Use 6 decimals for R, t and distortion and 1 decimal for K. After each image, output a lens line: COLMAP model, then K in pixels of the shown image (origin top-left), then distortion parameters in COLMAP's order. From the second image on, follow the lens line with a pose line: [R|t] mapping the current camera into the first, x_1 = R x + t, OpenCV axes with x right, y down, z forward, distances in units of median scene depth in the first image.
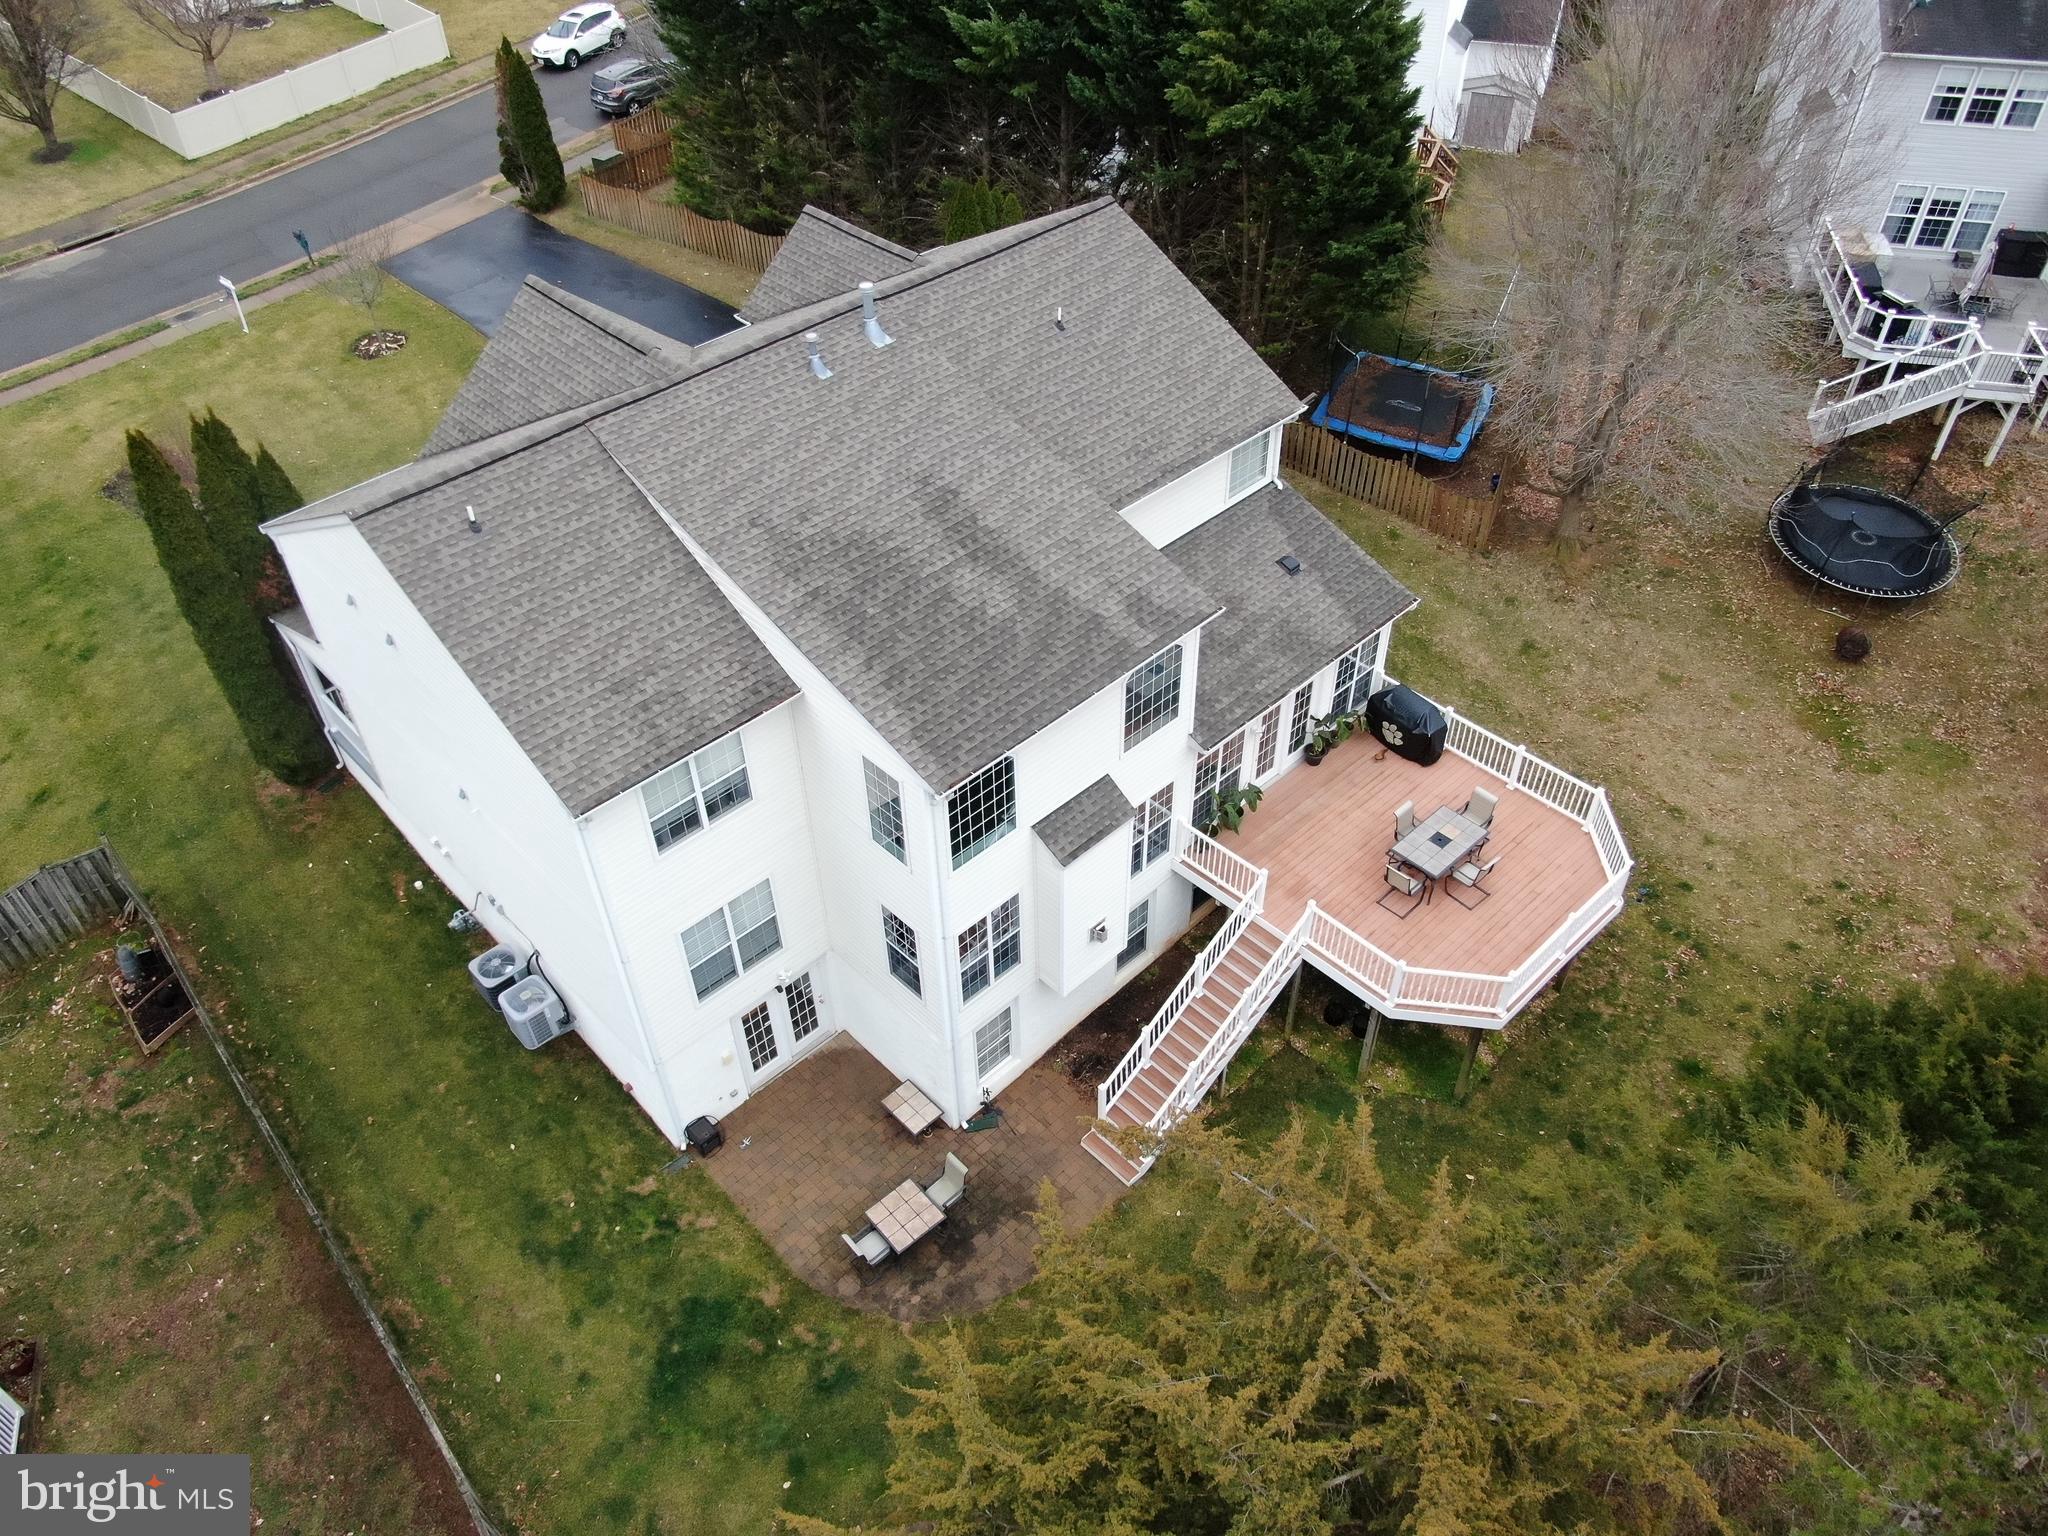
lens RADIAL K [[1471.8, 0, 1033.9], [0, 1471.8, 777.3], [0, 0, 1]] dist [0.005315, -0.024712]
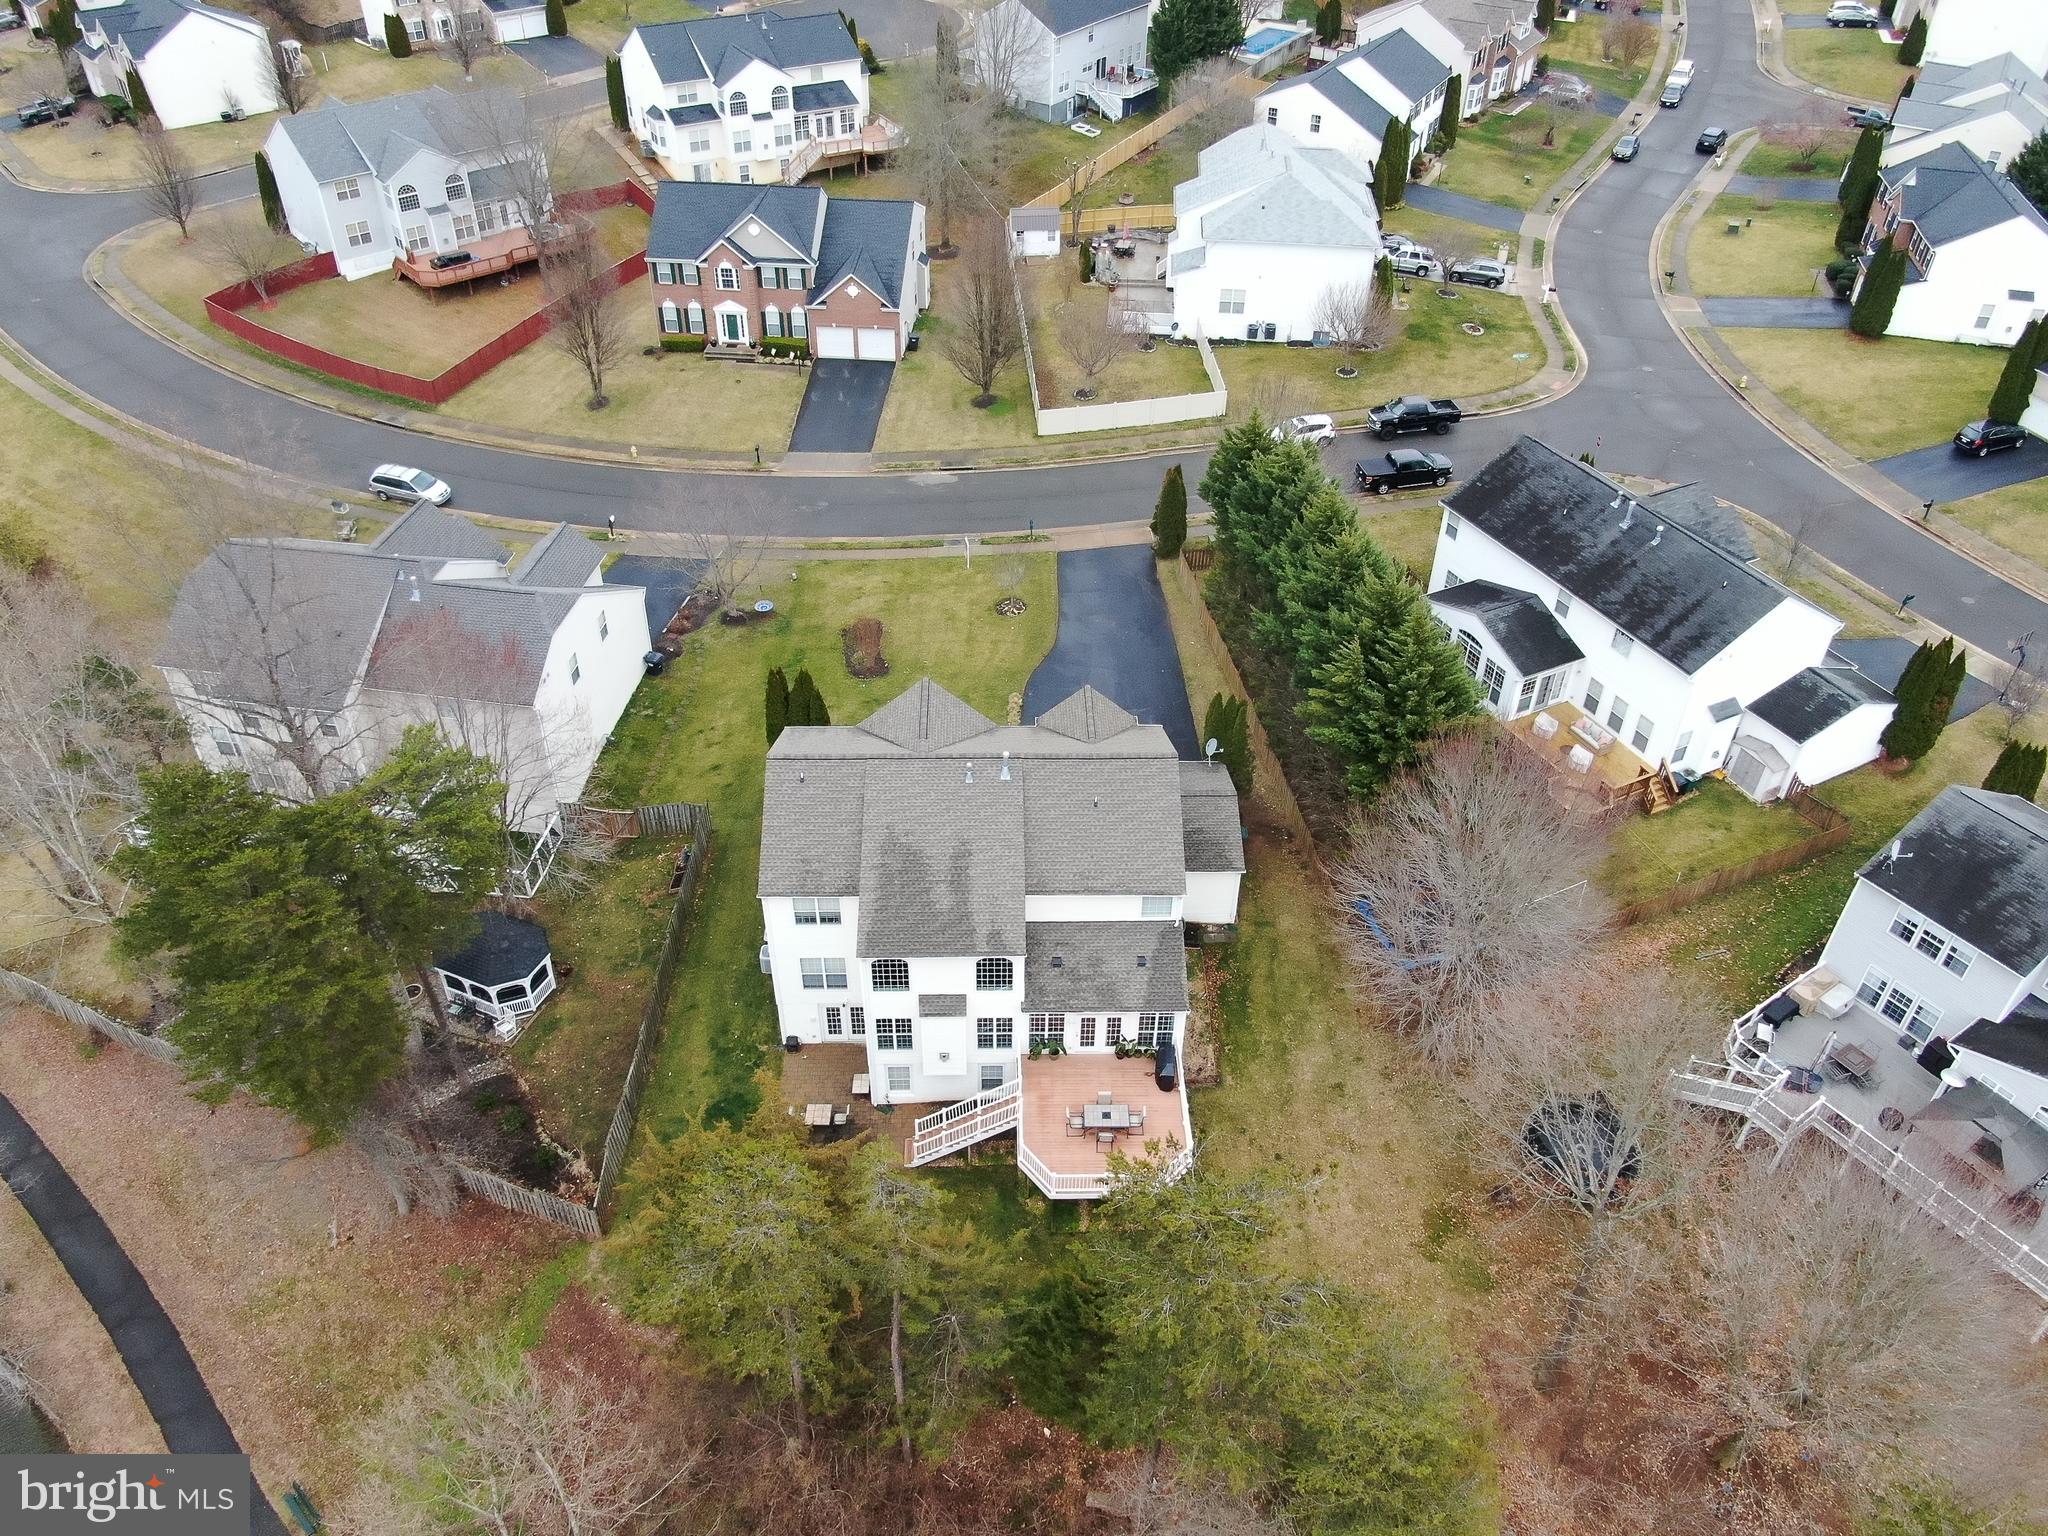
lens RADIAL K [[1471.8, 0, 1033.9], [0, 1471.8, 777.3], [0, 0, 1]] dist [0.005315, -0.024712]
pose [[0.742054, 0.448552, -0.498154, 0.812196], [-0.483100, 0.873038, 0.066478, -0.363614], [0.464726, 0.191328, 0.864537, -0.709097]]
